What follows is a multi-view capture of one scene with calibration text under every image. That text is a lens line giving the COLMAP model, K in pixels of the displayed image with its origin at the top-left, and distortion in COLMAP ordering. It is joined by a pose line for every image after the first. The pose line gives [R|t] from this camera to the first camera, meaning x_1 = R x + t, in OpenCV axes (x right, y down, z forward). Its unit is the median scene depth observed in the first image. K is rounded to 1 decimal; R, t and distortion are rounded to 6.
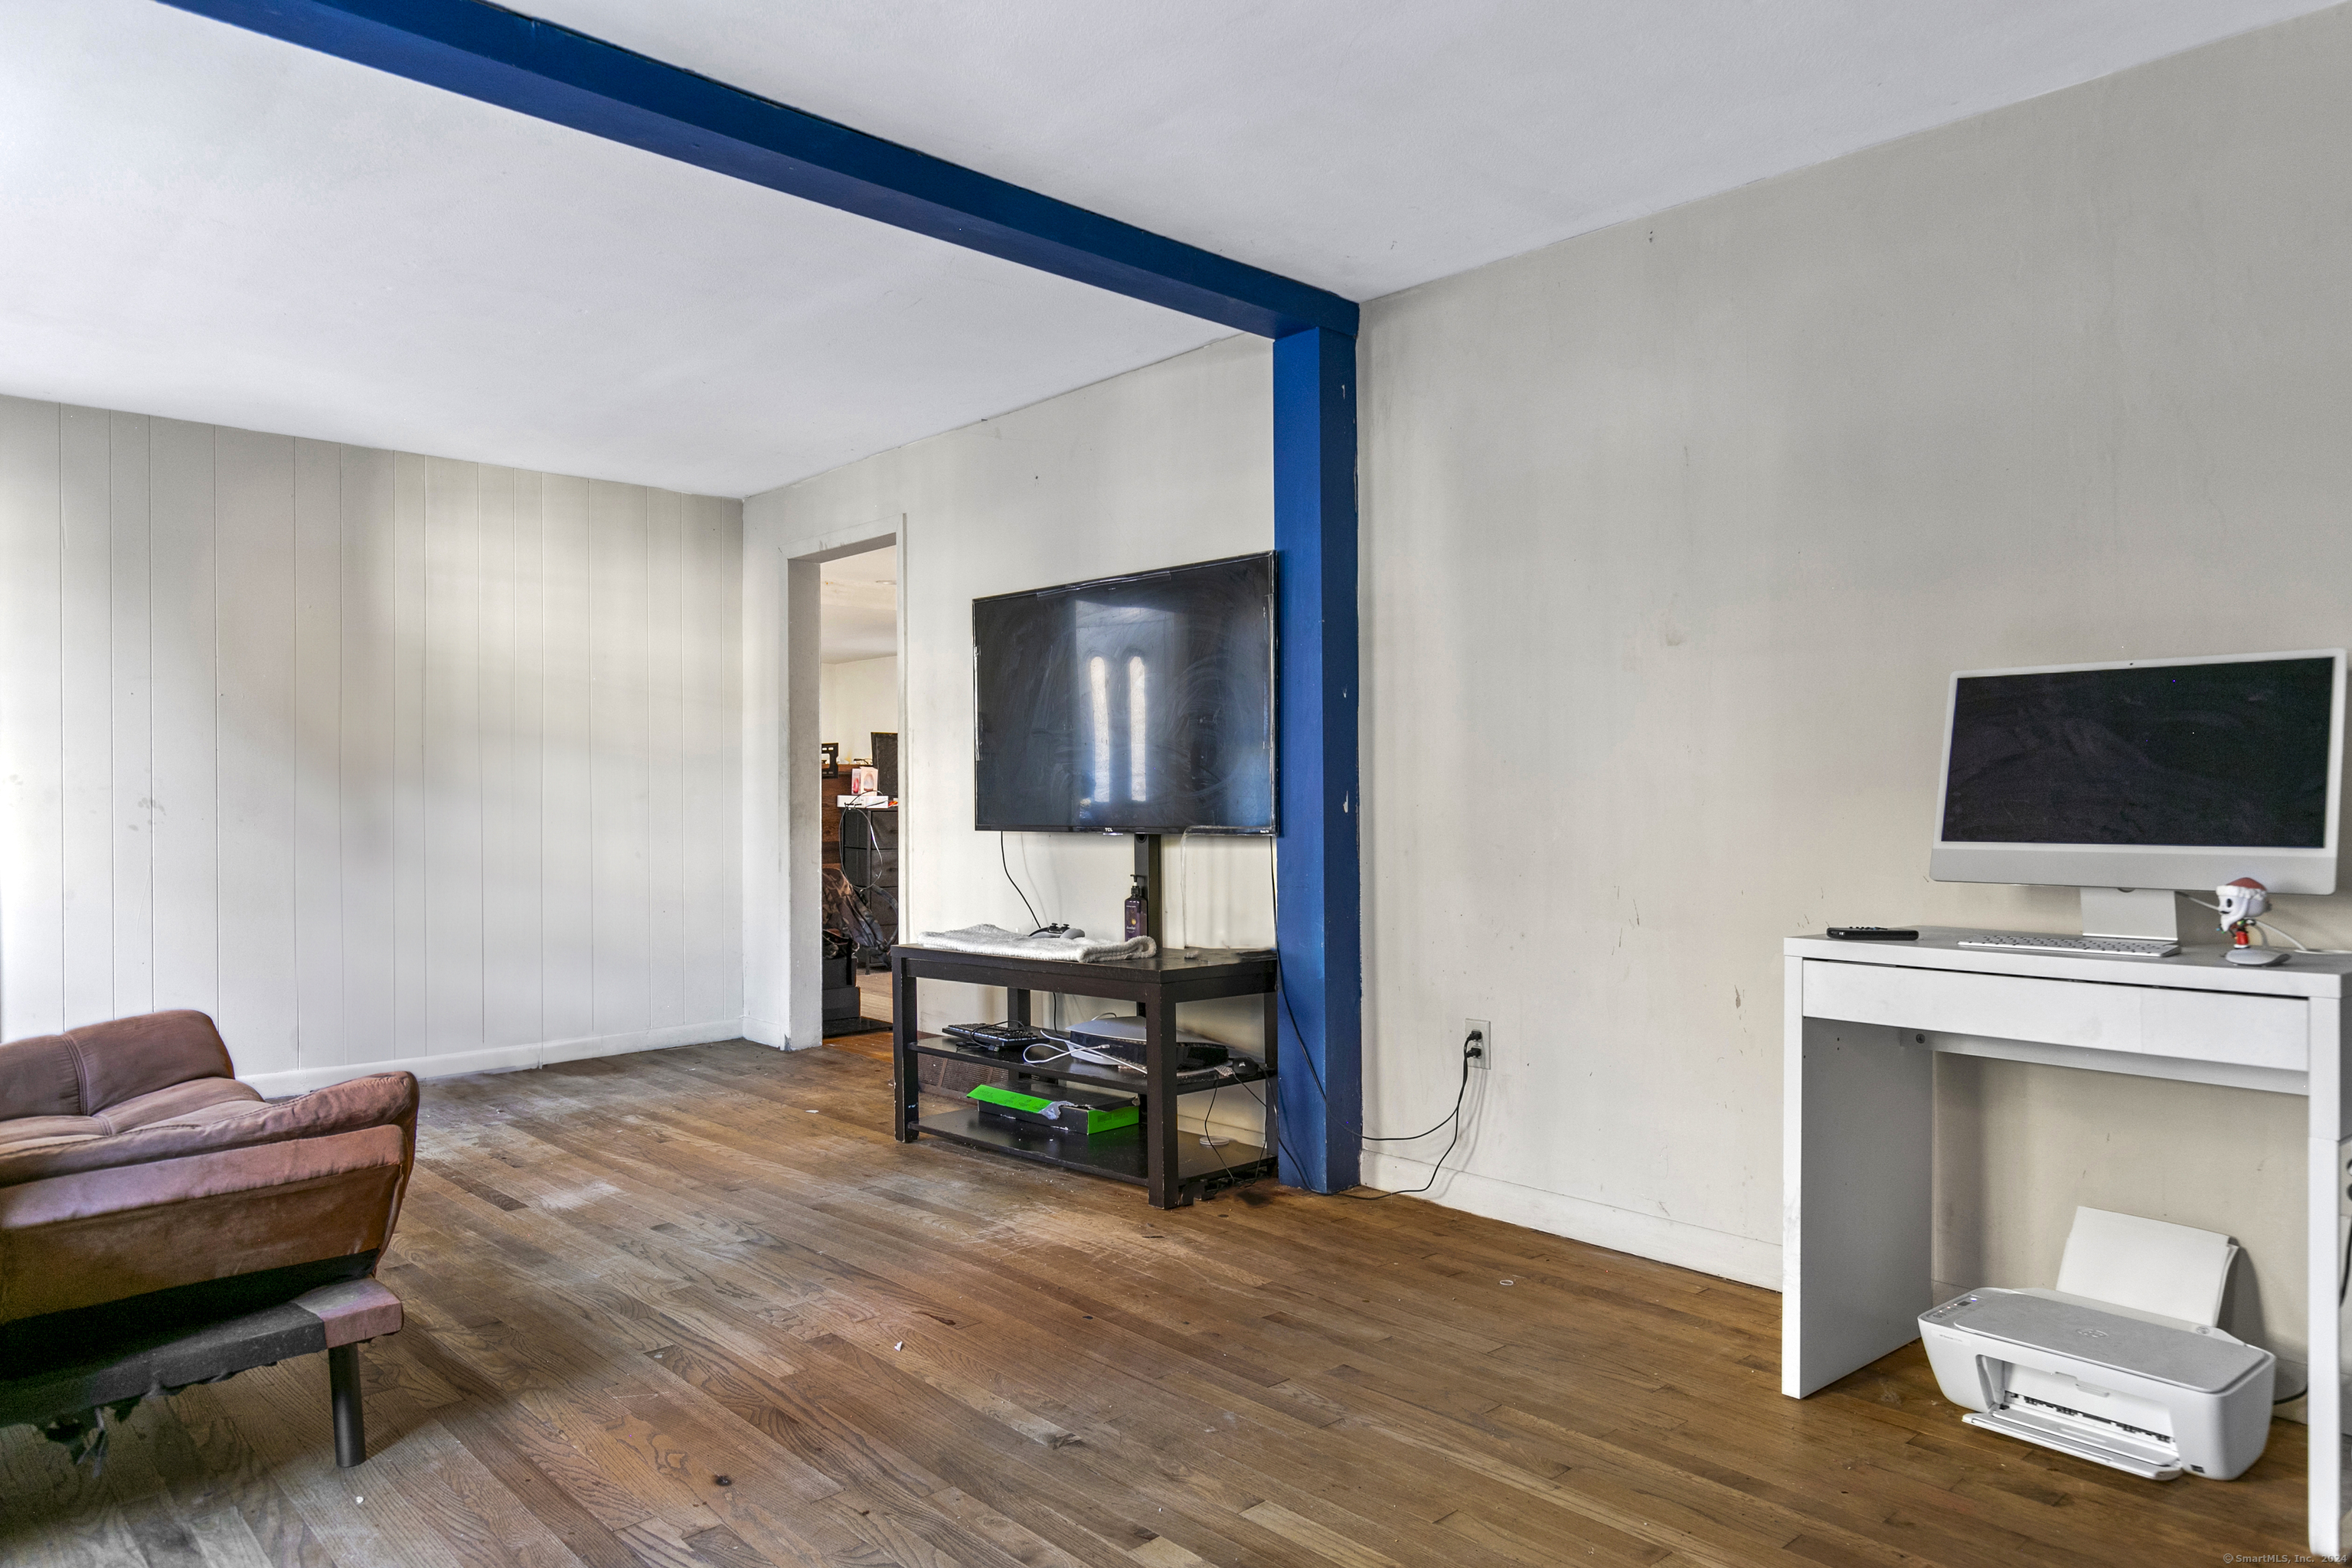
lens RADIAL K [[1479.1, 0, 1176.9], [0, 1479.1, 791.3], [0, 0, 1]] dist [-0.001366, 0.000738]
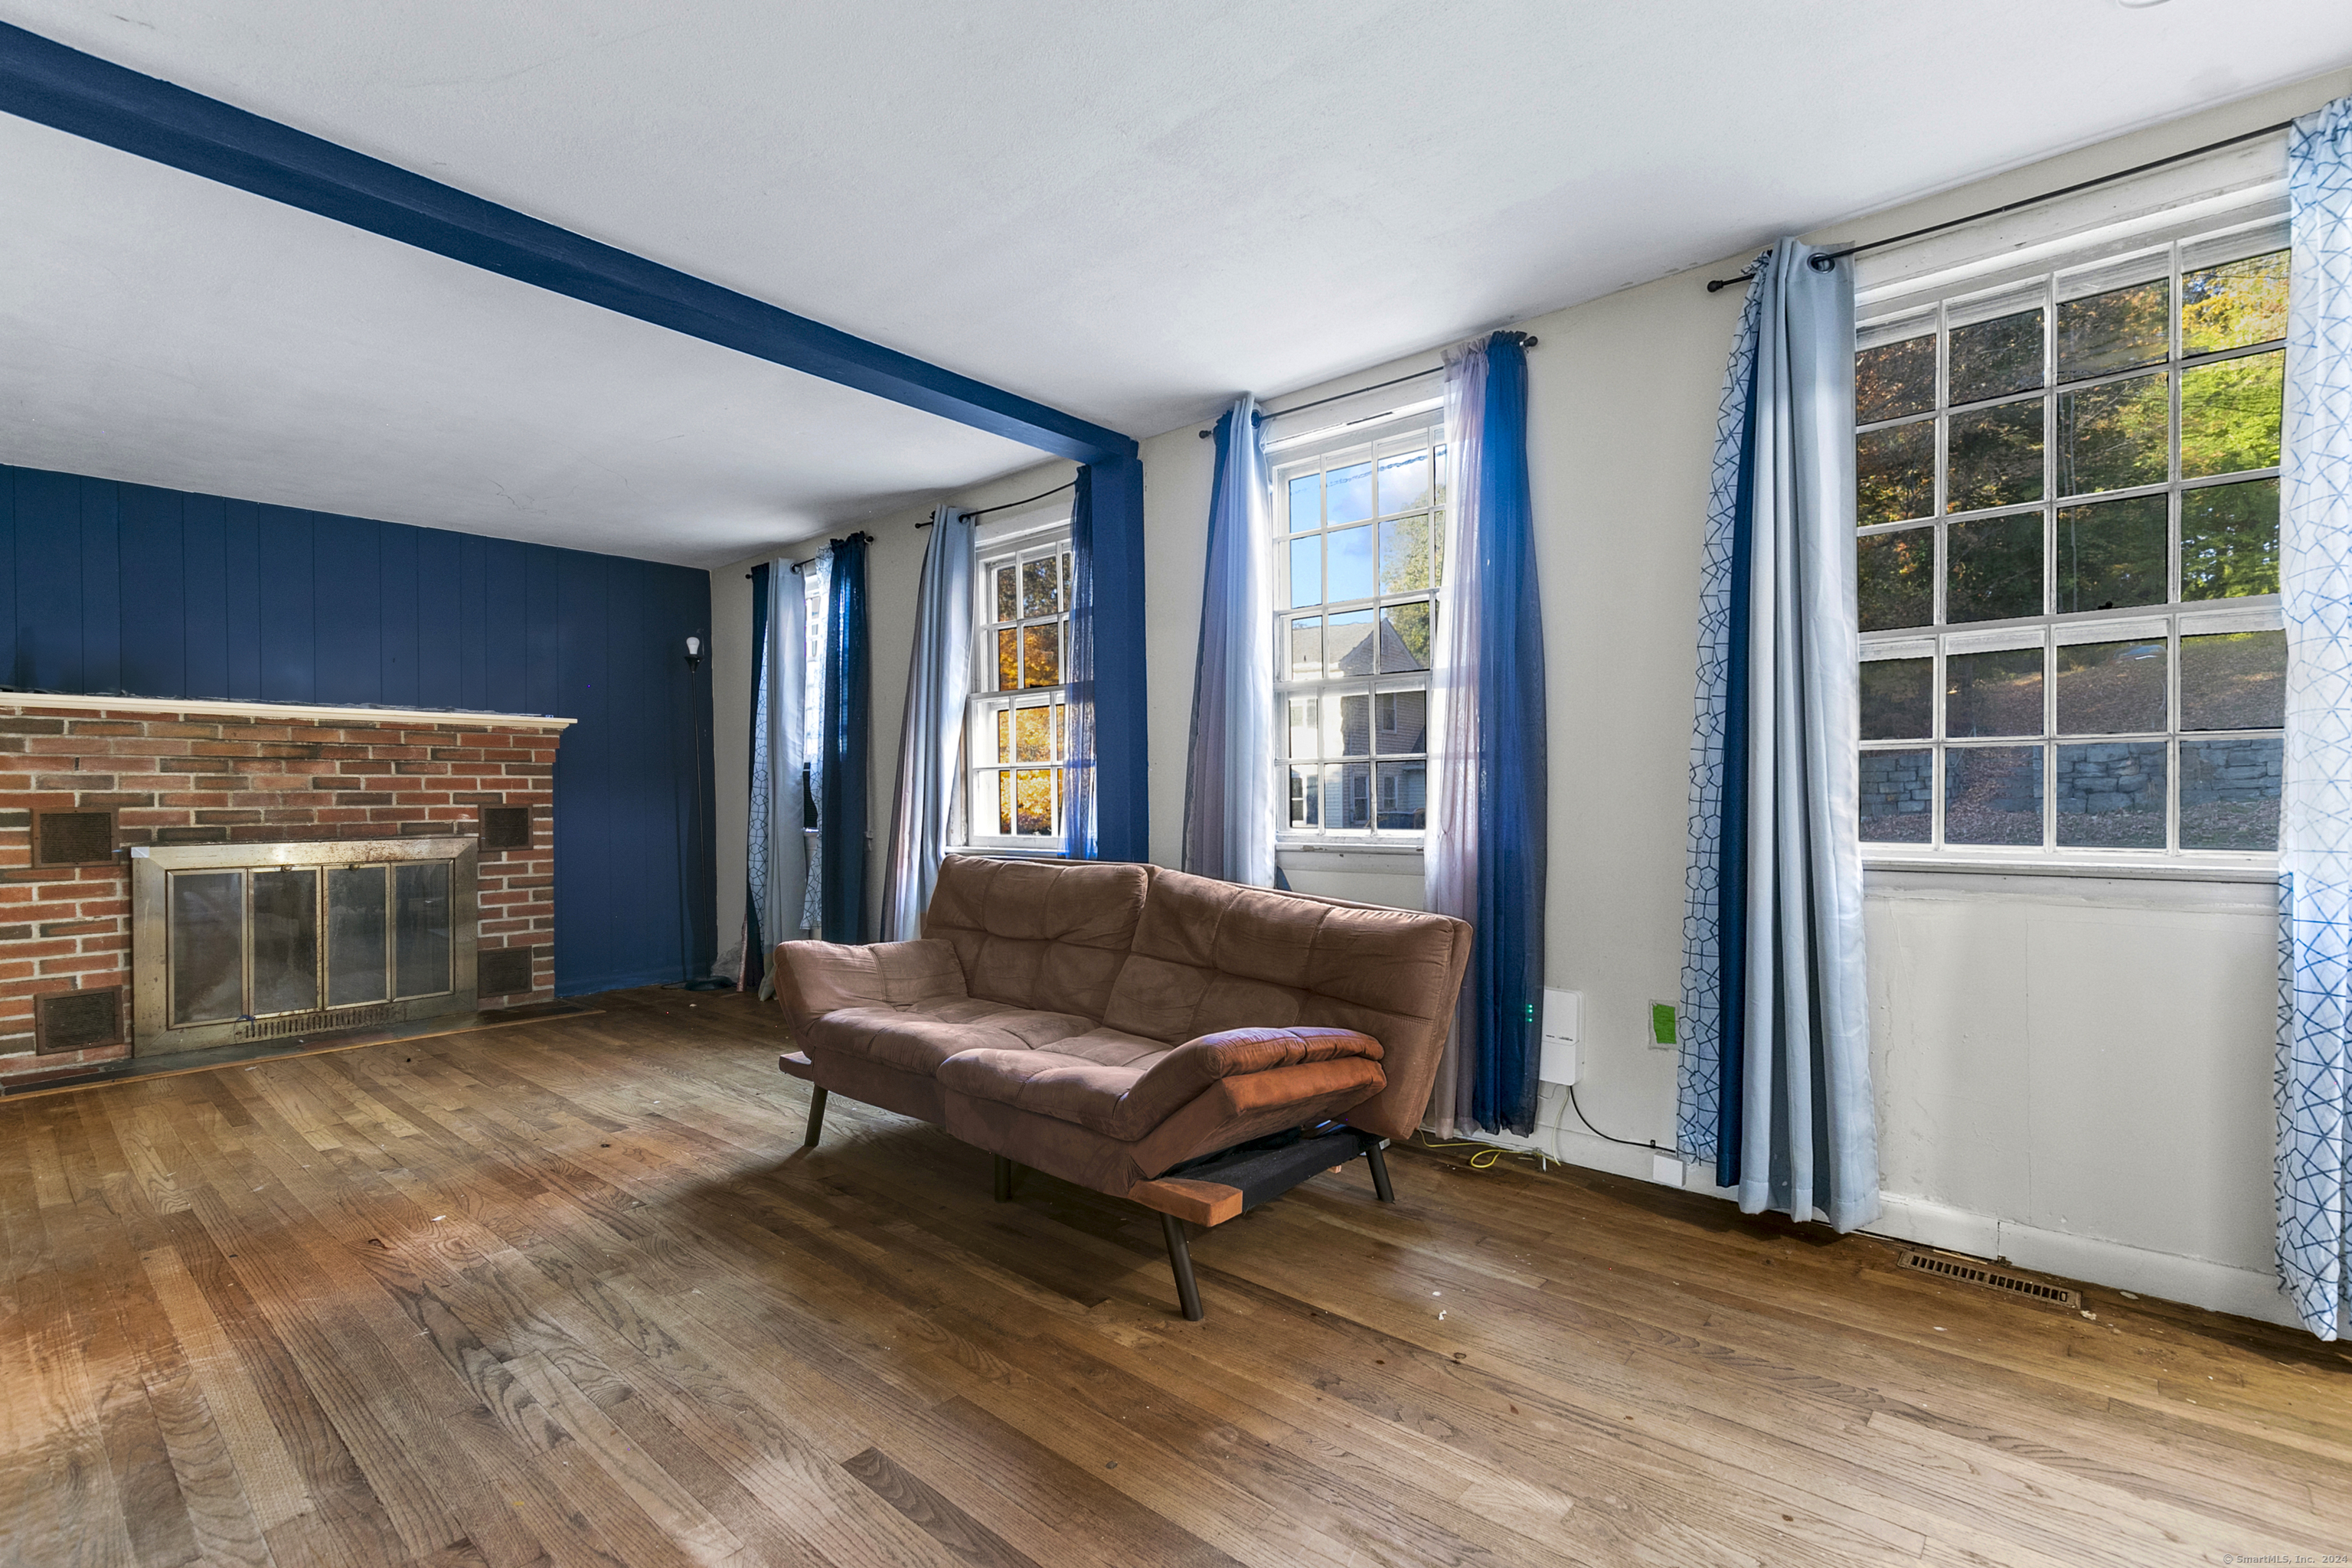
lens RADIAL K [[1060.3, 0, 1187.1], [0, 1060.3, 792.5], [0, 0, 1]] dist [0.003140, -0.000724]
pose [[-0.992937, 0.010777, -0.118152, -0.658120], [0.011039, 0.999938, -0.001563, 0.008846], [0.118128, -0.002857, -0.992994, 1.798007]]
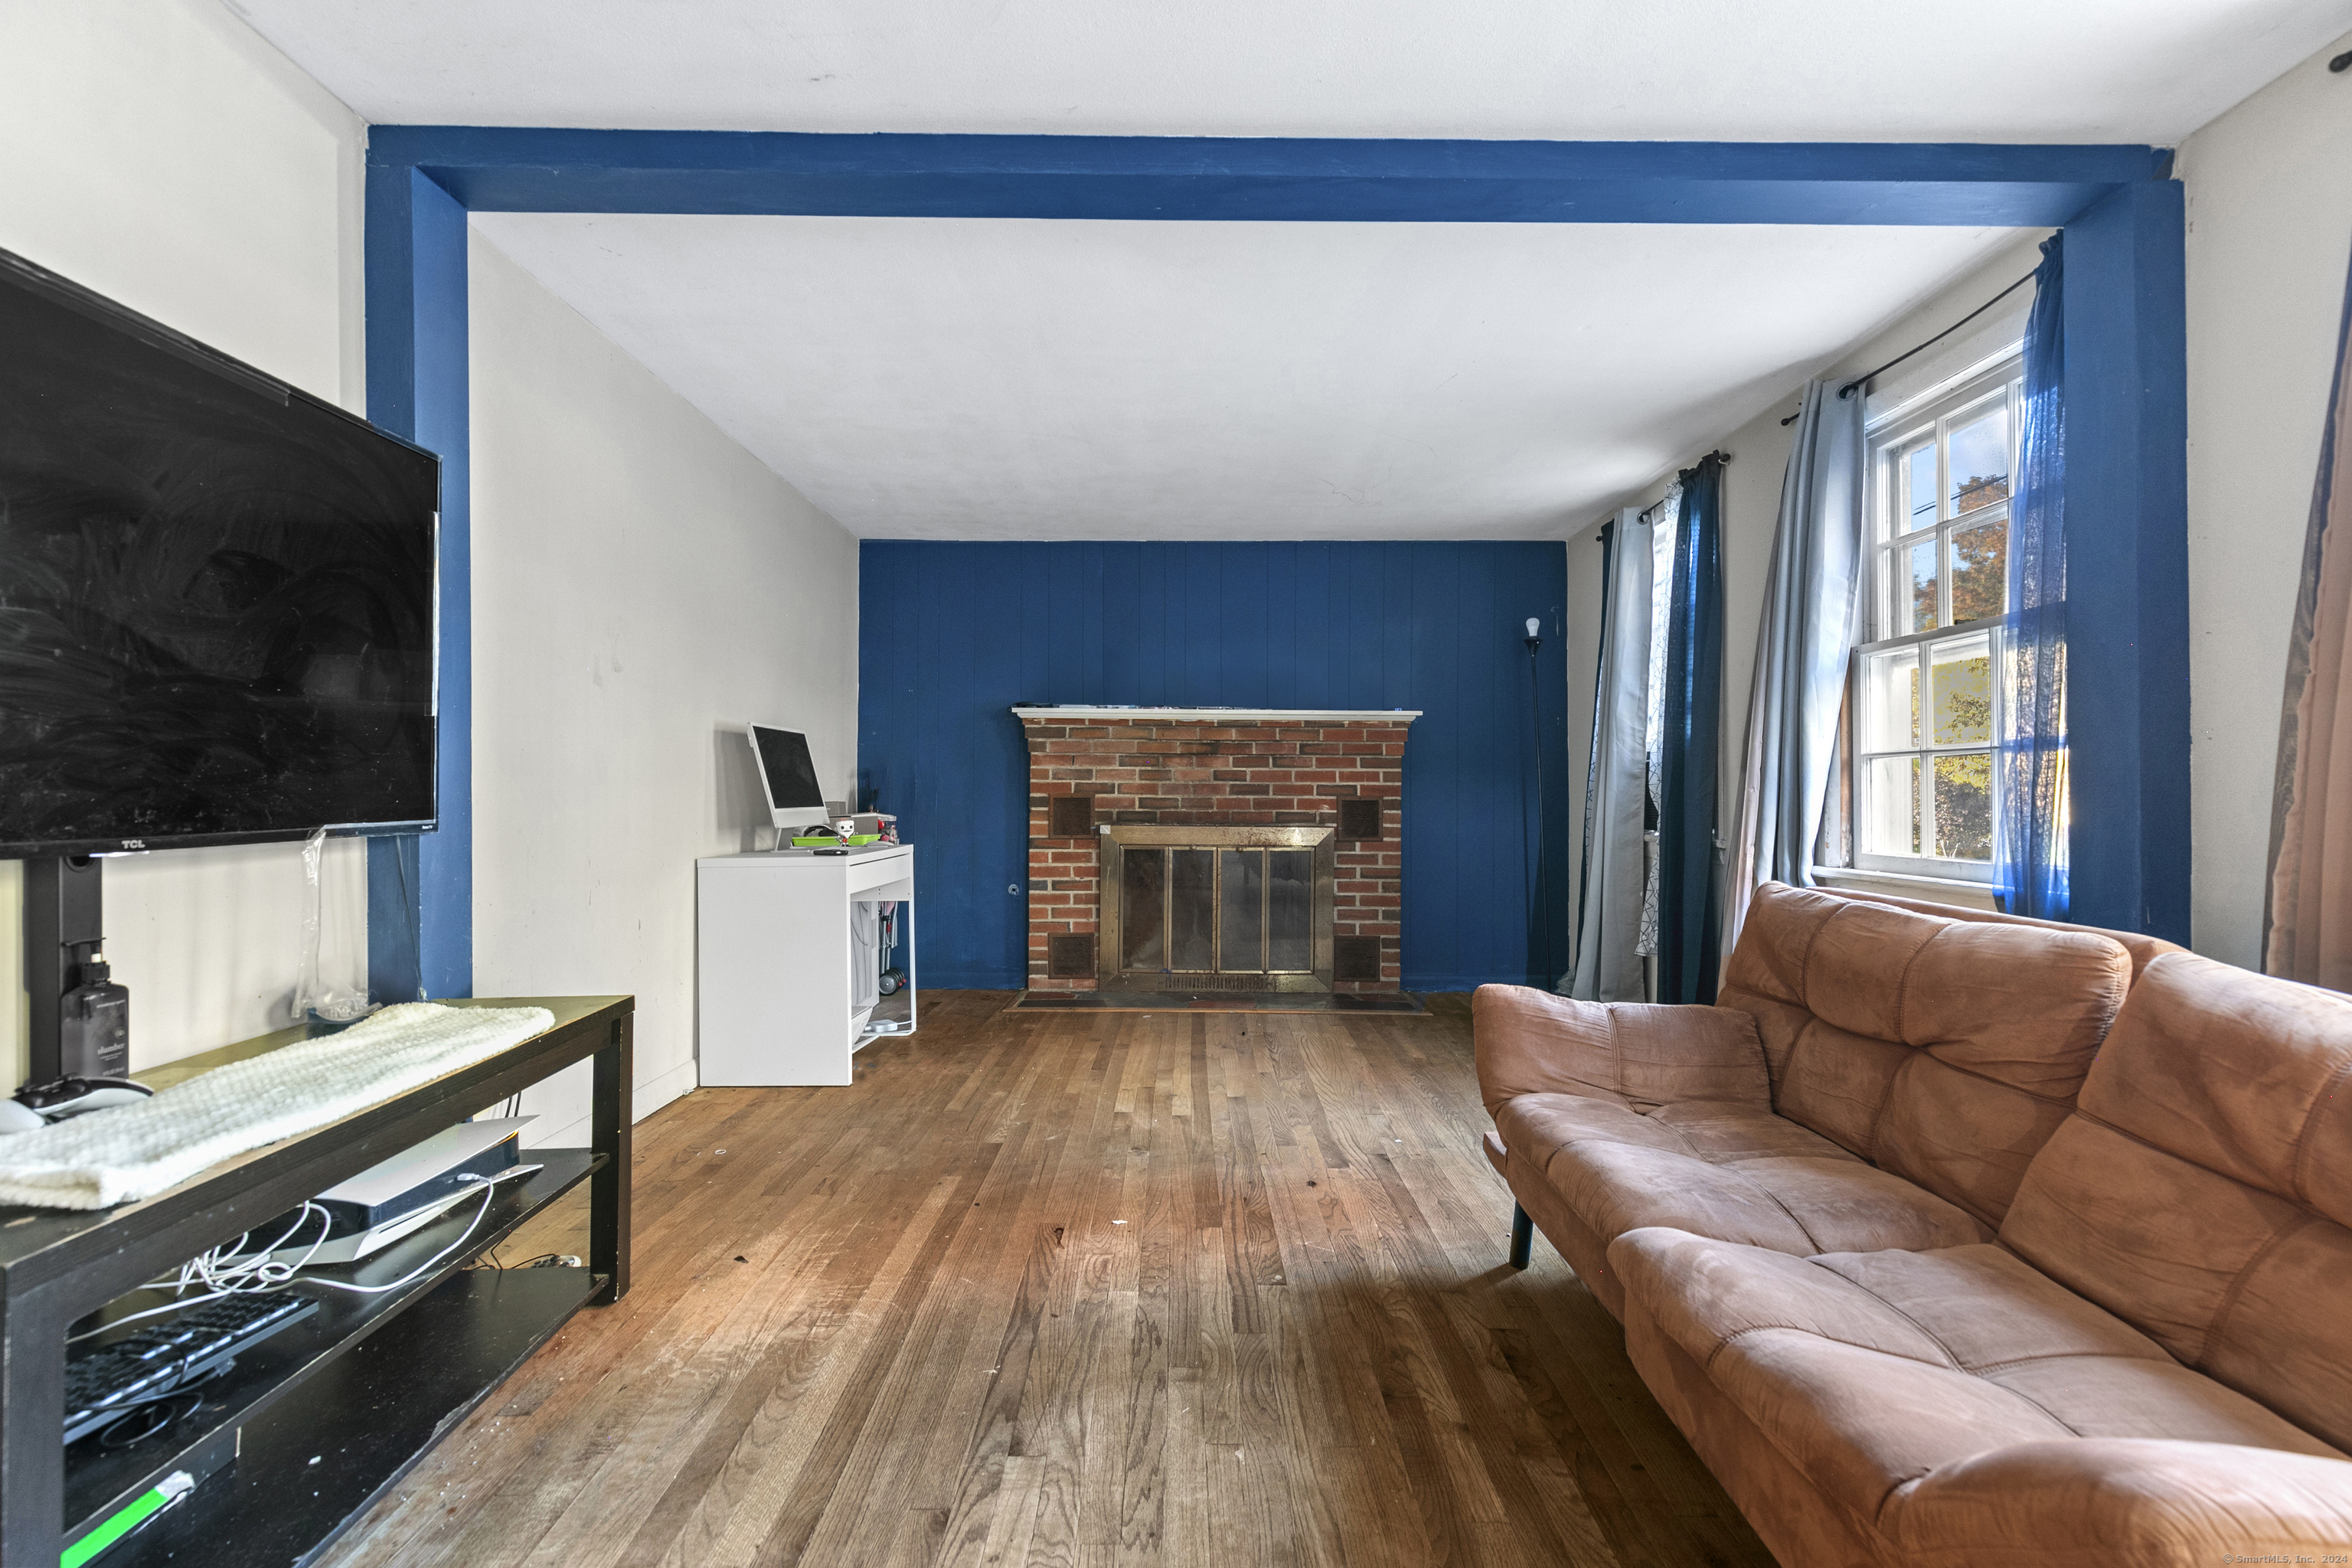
lens RADIAL K [[1060.3, 0, 1186.3], [0, 1060.3, 783.1], [0, 0, 1]] dist [0.003140, -0.000724]
pose [[-0.735226, 0.003914, 0.677811, -0.753553], [-0.003370, 0.999950, -0.009429, 0.008716], [-0.677814, -0.009217, -0.735176, 1.458796]]
